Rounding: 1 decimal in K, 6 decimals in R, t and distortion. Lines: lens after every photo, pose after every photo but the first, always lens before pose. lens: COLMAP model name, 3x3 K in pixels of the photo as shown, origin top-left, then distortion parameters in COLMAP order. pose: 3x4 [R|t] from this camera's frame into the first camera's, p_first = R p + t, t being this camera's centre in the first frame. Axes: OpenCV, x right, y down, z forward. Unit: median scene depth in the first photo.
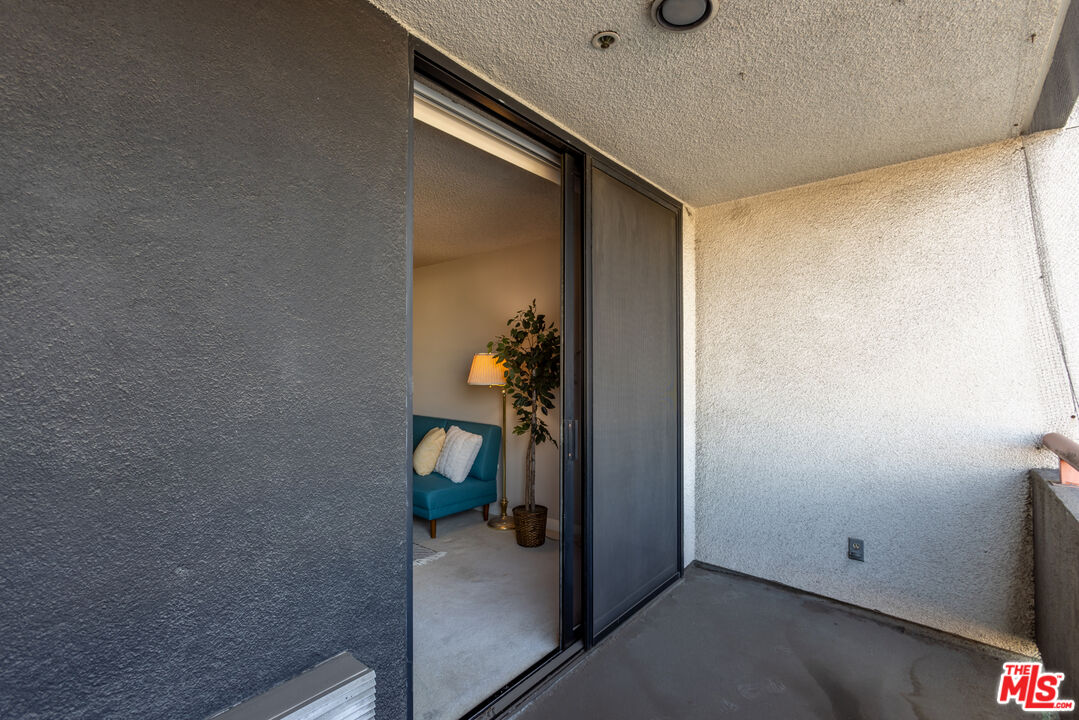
lens RADIAL K [[475.7, 0, 541.3], [0, 475.7, 357.5], [0, 0, 1]] dist [0.009259, 0.000172]
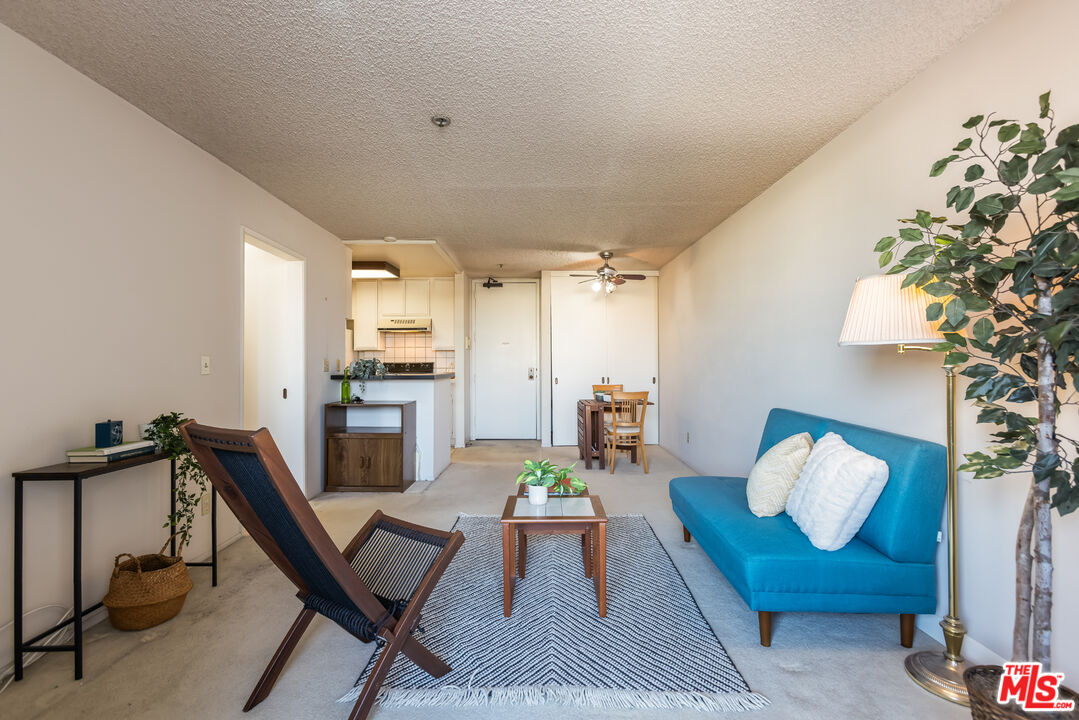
lens RADIAL K [[475.7, 0, 541.3], [0, 475.7, 357.5], [0, 0, 1]] dist [0.009259, 0.000172]
pose [[0.639400, -0.007464, -0.768838, 0.018545], [0.019450, 0.999790, 0.006469, 0.059929], [0.768629, -0.019090, 0.639410, 0.490338]]
